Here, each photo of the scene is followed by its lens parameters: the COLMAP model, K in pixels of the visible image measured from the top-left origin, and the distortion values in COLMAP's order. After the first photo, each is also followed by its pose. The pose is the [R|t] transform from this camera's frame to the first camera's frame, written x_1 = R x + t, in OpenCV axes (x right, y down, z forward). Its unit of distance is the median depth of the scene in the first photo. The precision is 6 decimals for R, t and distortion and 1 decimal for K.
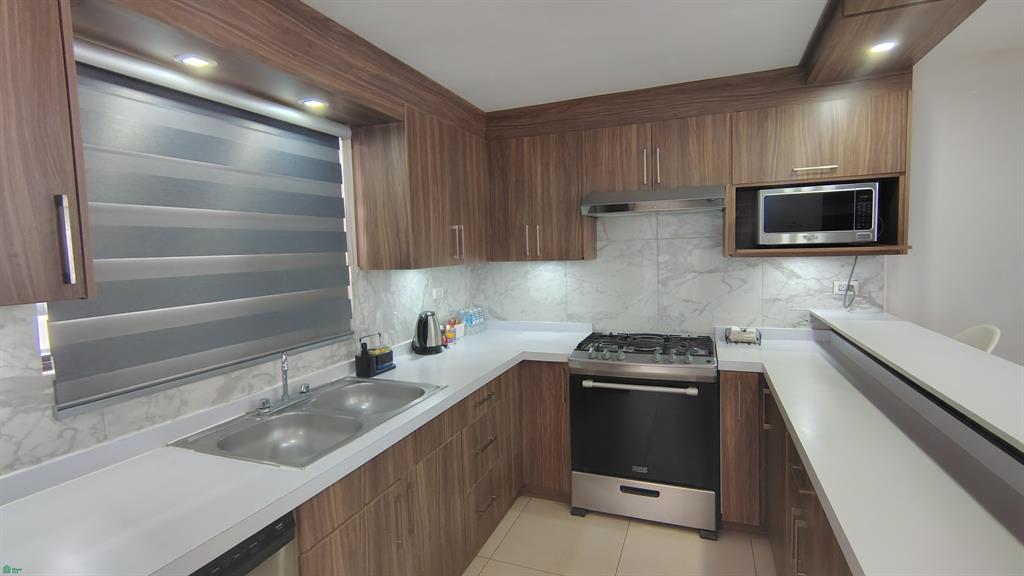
lens RADIAL K [[480.0, 0, 511.6], [0, 480.0, 284.3], [0, 0, 1]] dist [-0.003454, 0.000359]
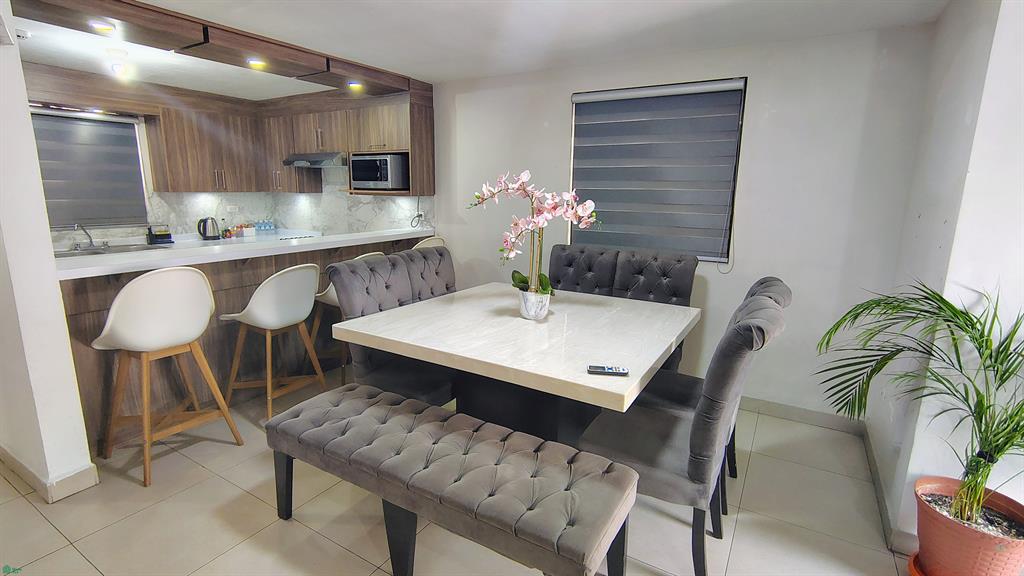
lens RADIAL K [[480.0, 0, 511.6], [0, 480.0, 284.3], [0, 0, 1]] dist [-0.003454, 0.000359]
pose [[0.985473, 0.074850, -0.152447, 1.330249], [-0.055139, 0.990025, 0.129655, 0.009931], [0.160631, -0.119366, 0.979770, -0.671027]]
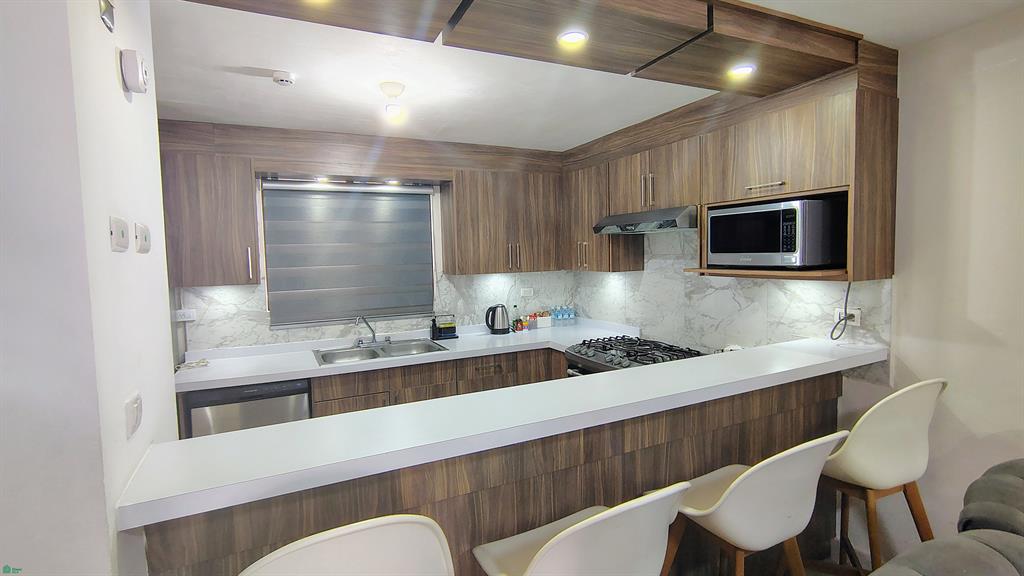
lens RADIAL K [[480.0, 0, 511.6], [0, 480.0, 284.3], [0, 0, 1]] dist [-0.003454, 0.000359]
pose [[0.742782, 0.054760, -0.667290, 0.838493], [-0.046313, 0.998465, 0.030384, -0.049571], [0.667930, 0.008336, 0.744178, -0.031133]]
